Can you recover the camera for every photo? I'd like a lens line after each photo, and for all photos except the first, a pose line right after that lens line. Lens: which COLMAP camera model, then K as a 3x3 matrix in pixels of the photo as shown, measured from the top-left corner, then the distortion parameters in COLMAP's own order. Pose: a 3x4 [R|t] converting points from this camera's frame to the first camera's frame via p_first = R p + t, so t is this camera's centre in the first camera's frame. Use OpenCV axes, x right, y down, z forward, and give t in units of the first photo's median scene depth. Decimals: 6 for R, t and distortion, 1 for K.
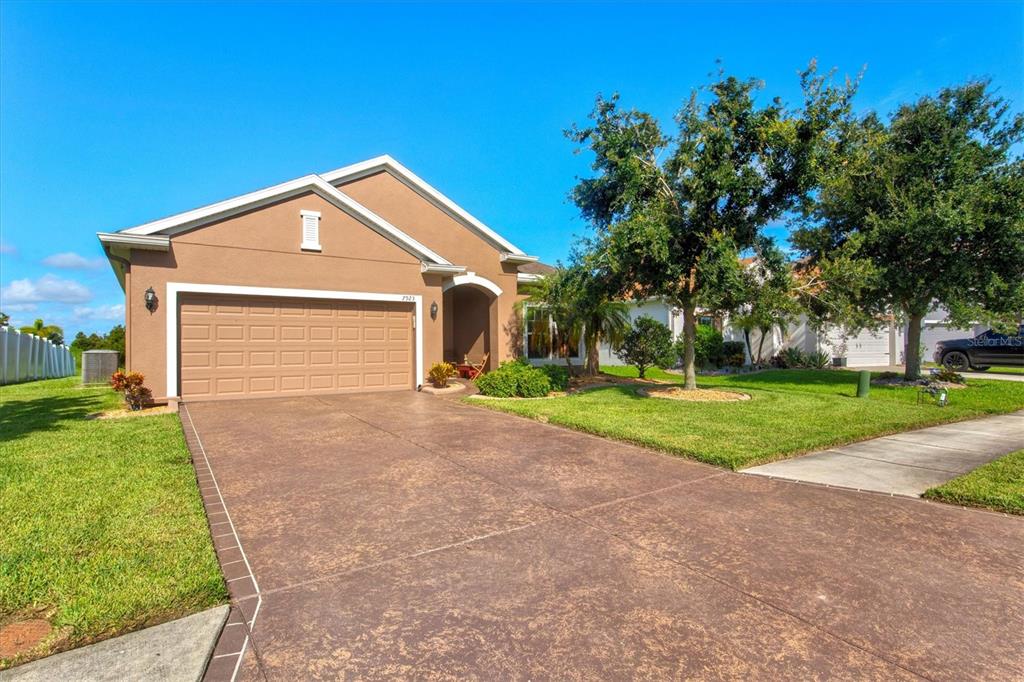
lens RADIAL K [[501.2, 0, 512.3], [0, 501.2, 339.0], [0, 0, 1]] dist [-0.001203, 0.000698]
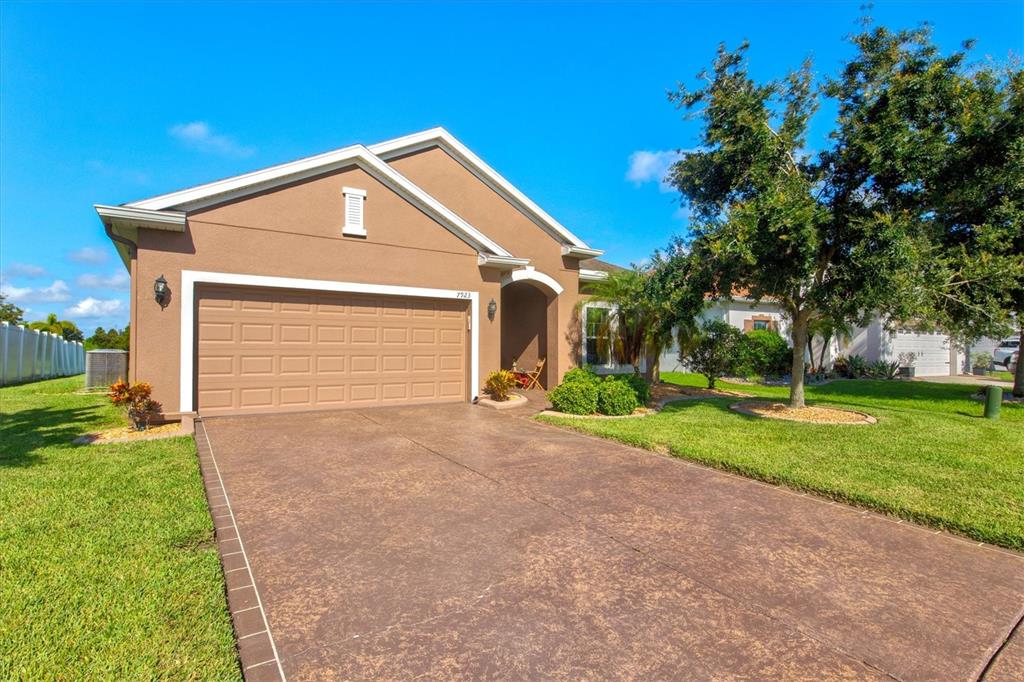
lens RADIAL K [[474.7, 0, 510.1], [0, 474.7, 339.4], [0, 0, 1]] dist [-0.011748, 0.004382]
pose [[0.999908, 0.013521, 0.001467, -0.131200], [-0.013522, 0.999908, 0.000797, -0.007475], [-0.001456, -0.000817, 0.999999, 0.194461]]
